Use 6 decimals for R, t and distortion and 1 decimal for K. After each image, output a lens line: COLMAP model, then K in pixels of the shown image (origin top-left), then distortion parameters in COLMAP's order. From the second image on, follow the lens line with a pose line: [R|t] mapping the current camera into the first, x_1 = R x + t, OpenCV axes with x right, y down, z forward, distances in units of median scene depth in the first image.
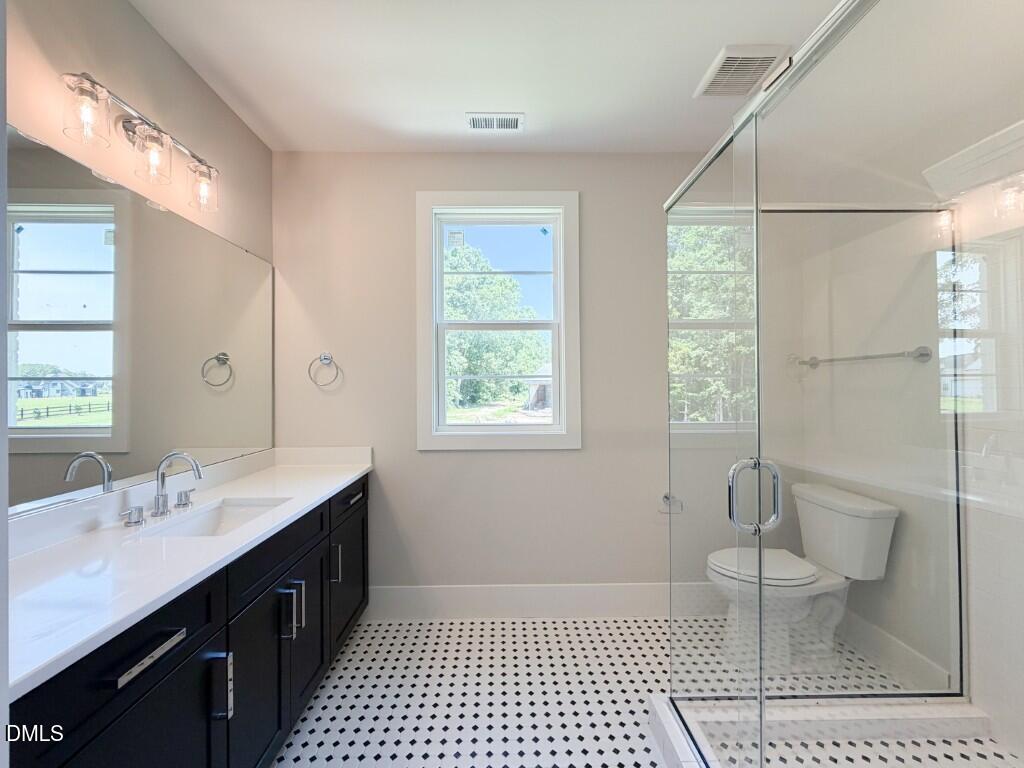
lens RADIAL K [[407.9, 0, 510.5], [0, 407.9, 374.7], [0, 0, 1]] dist [0.000110, 0.000591]
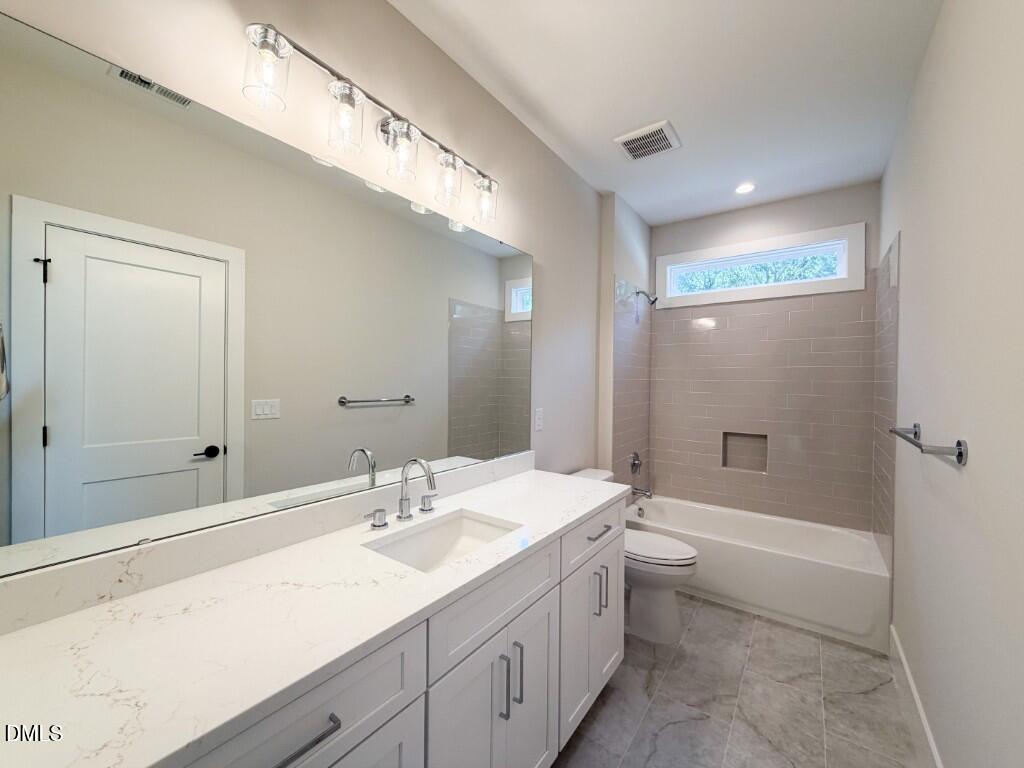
lens RADIAL K [[407.9, 0, 521.5], [0, 407.9, 381.4], [0, 0, 1]] dist [0.000110, 0.000591]
pose [[0.798934, 0.033202, -0.600501, -0.045028], [-0.033572, 0.999380, 0.010591, -0.008615], [0.600481, 0.011698, 0.799554, 0.366795]]
